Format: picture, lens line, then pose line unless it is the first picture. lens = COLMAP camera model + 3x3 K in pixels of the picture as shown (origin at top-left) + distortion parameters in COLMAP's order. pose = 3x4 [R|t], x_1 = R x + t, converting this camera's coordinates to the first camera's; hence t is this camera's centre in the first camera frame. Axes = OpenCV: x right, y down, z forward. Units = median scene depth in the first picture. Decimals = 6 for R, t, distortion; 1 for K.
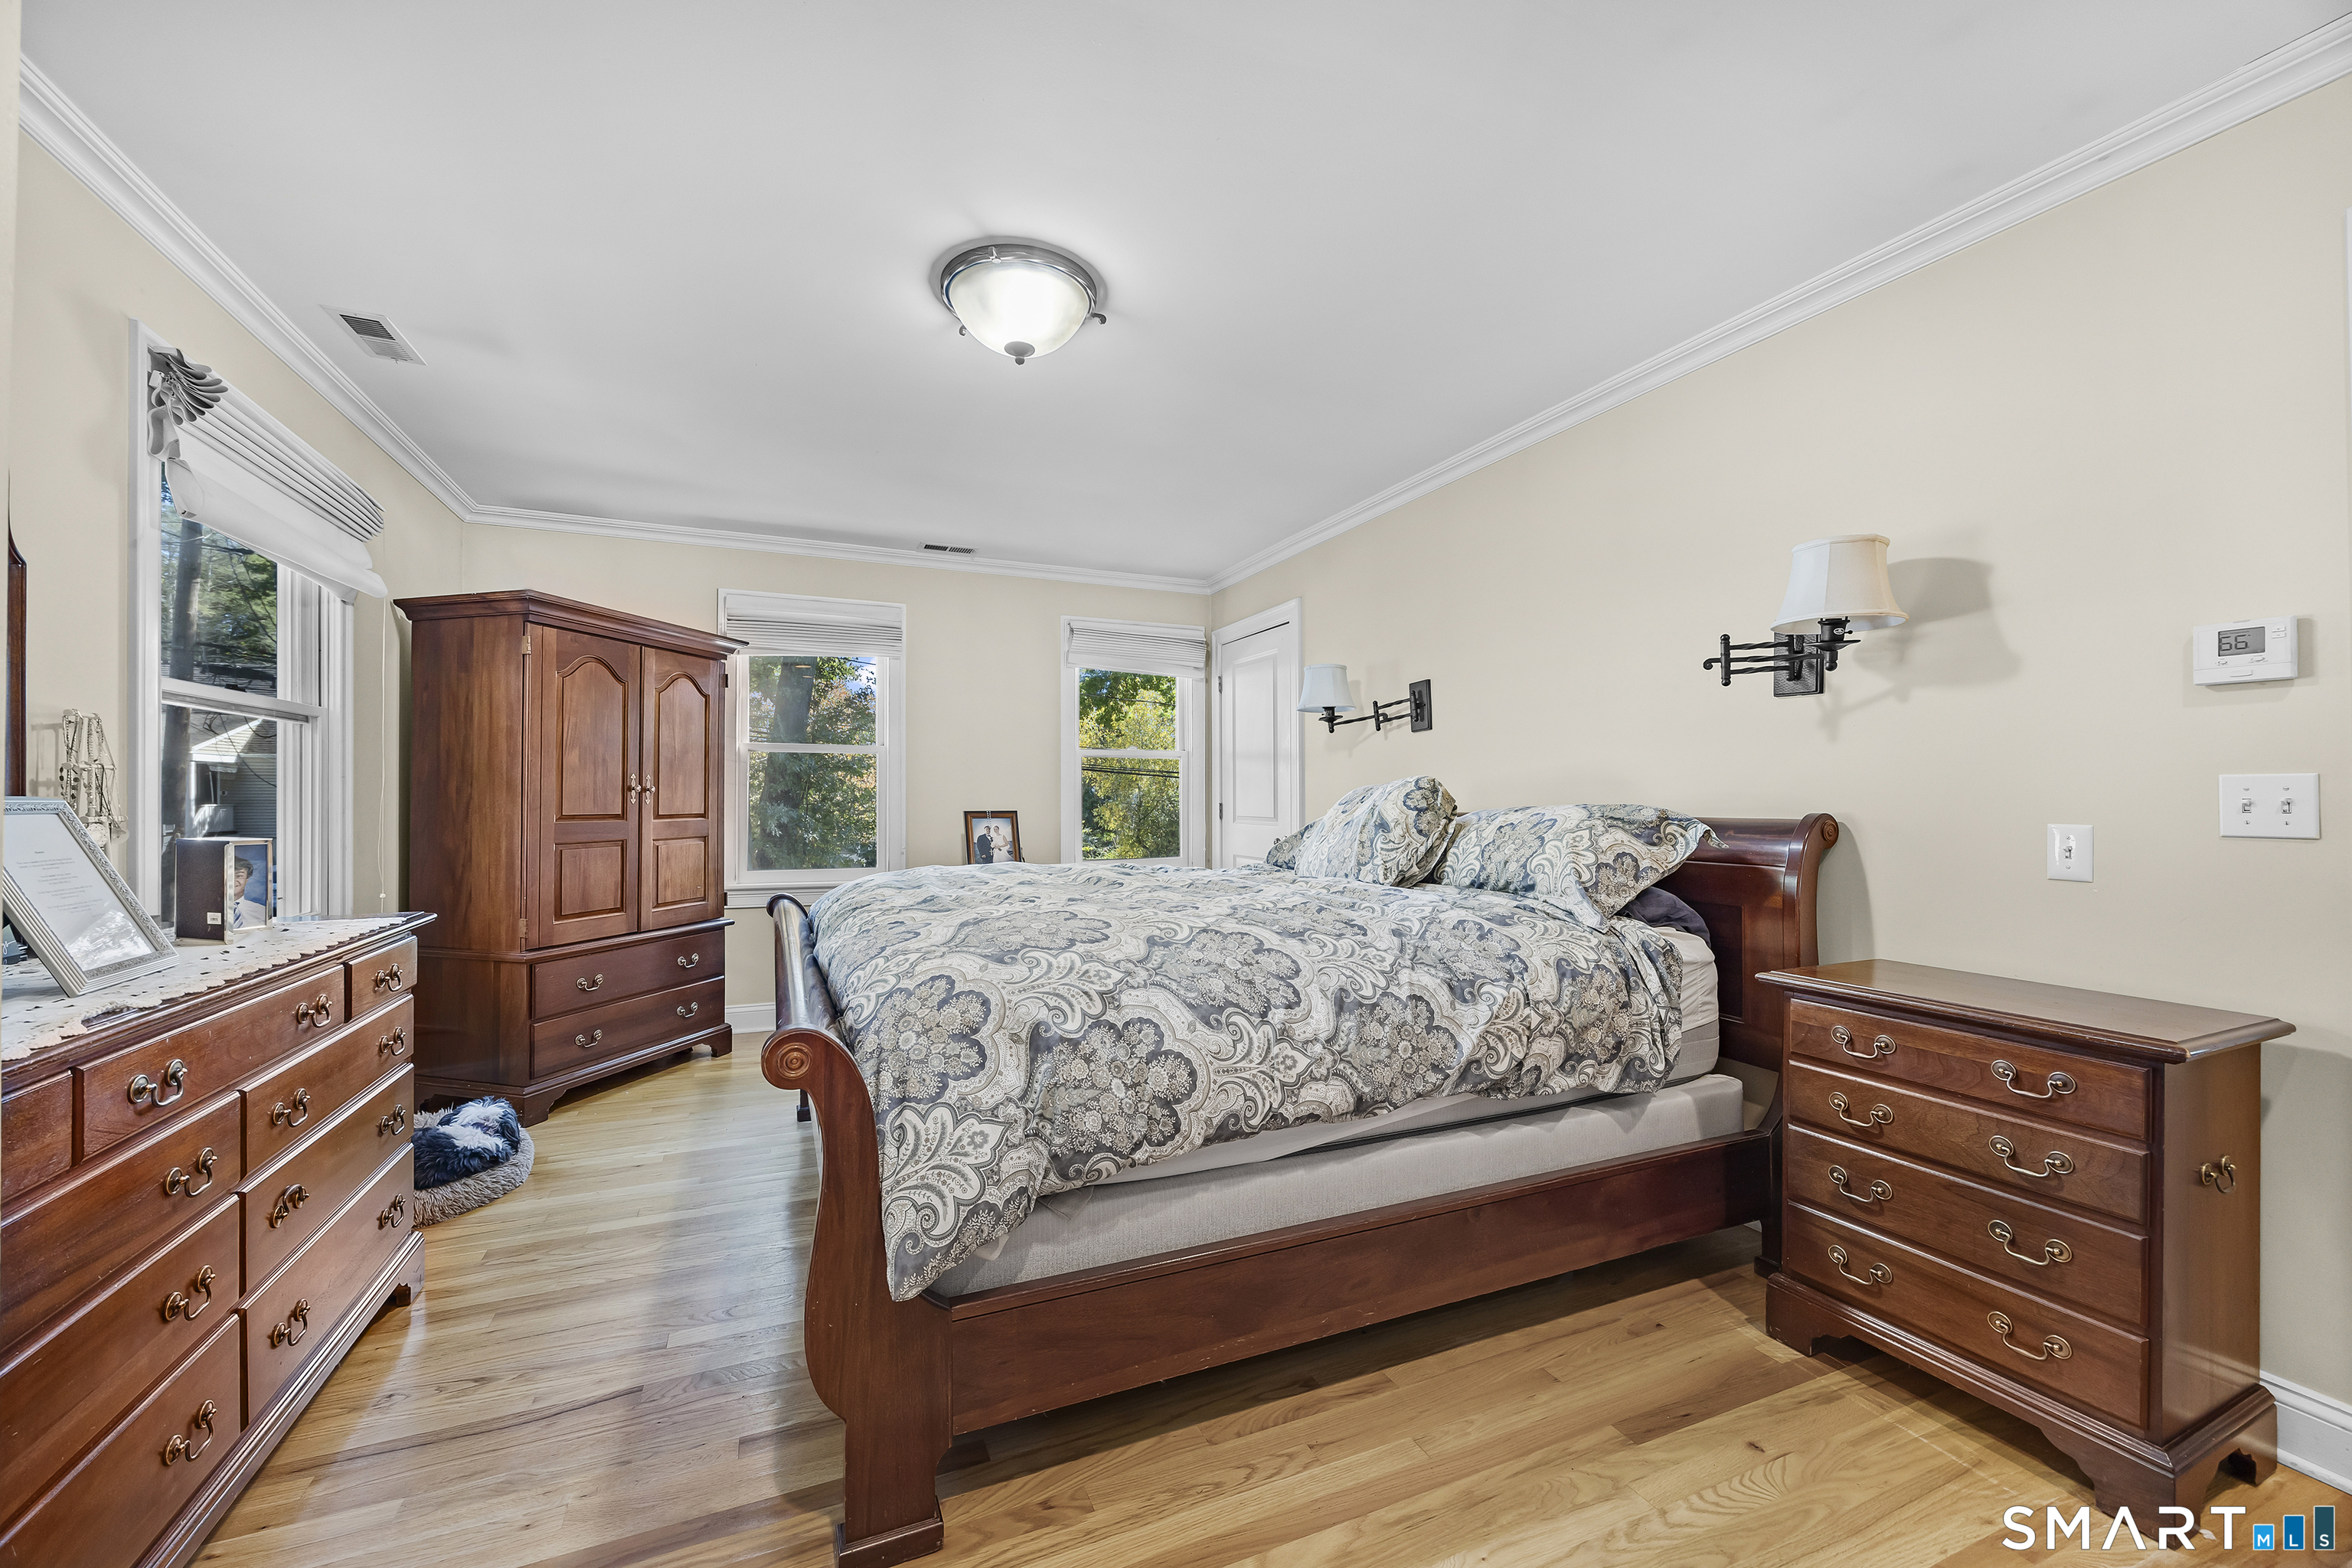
lens RADIAL K [[897.2, 0, 1158.4], [0, 897.2, 794.3], [0, 0, 1]] dist [-0.006056, -0.000038]
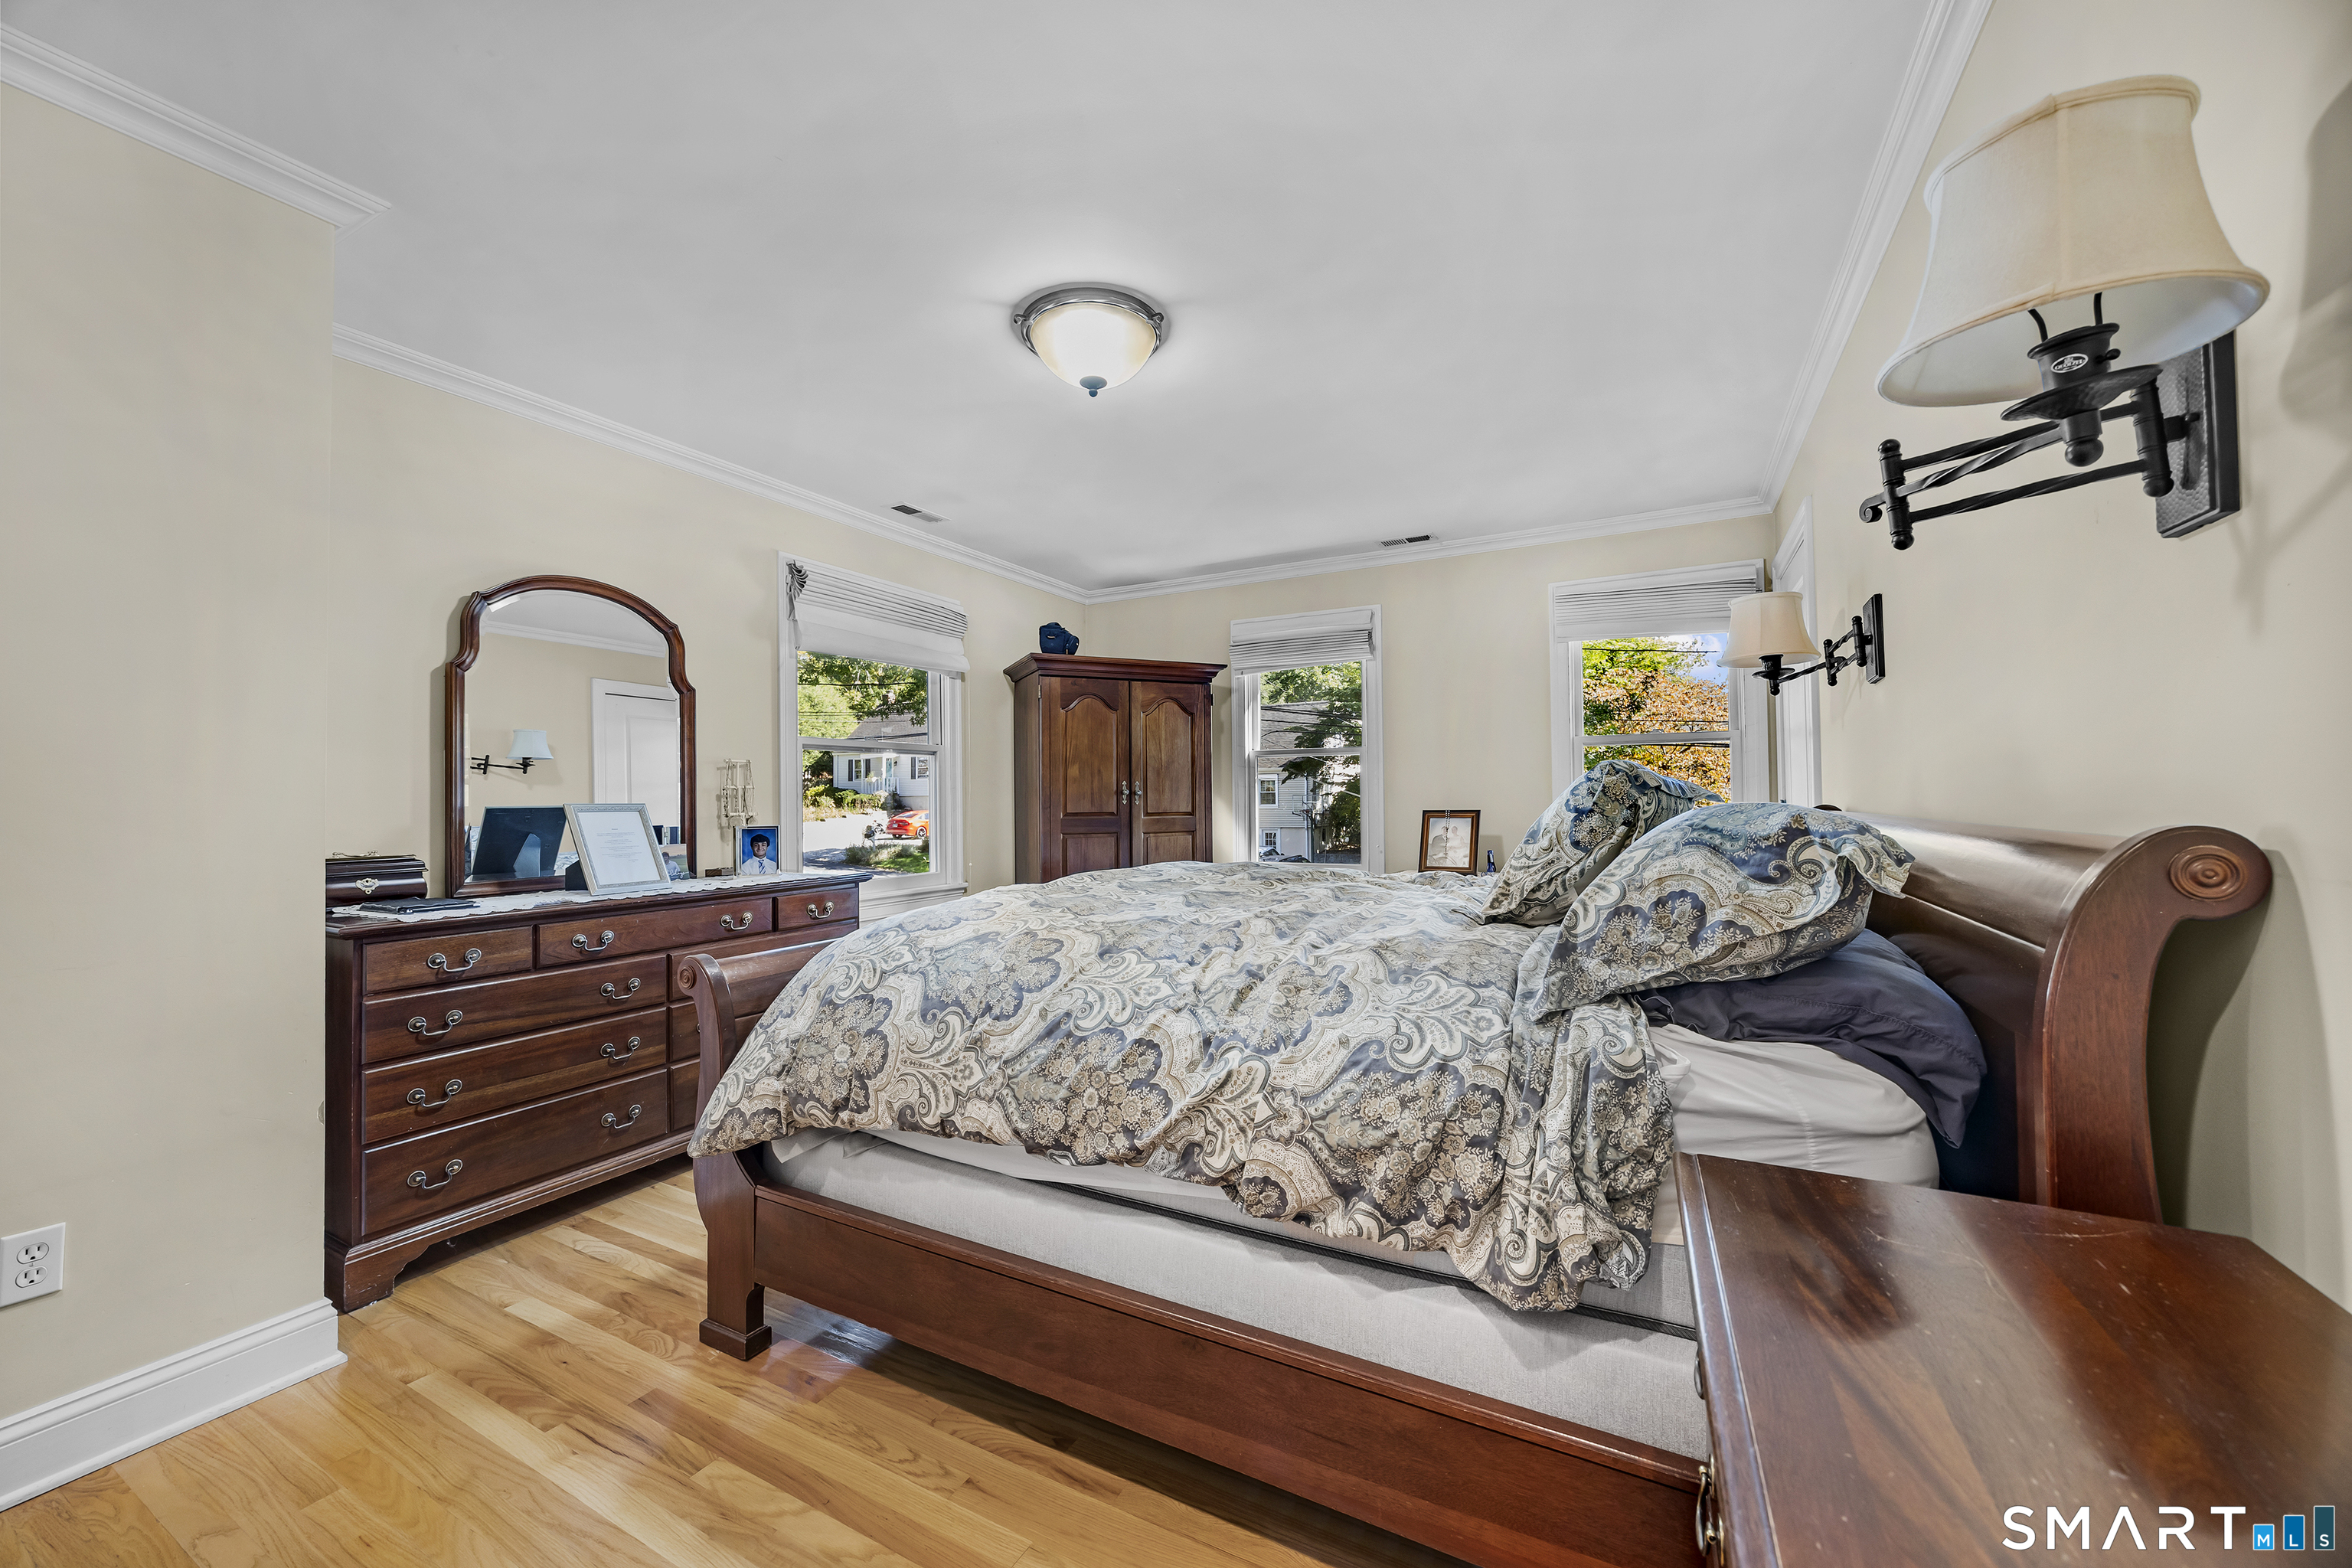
lens RADIAL K [[897.2, 0, 1178.0], [0, 897.2, 786.8], [0, 0, 1]] dist [-0.006056, -0.000038]
pose [[0.624896, -0.017166, -0.780520, 0.762569], [0.013252, 0.999847, -0.011380, 0.002922], [0.780596, -0.003232, 0.625028, 0.416541]]
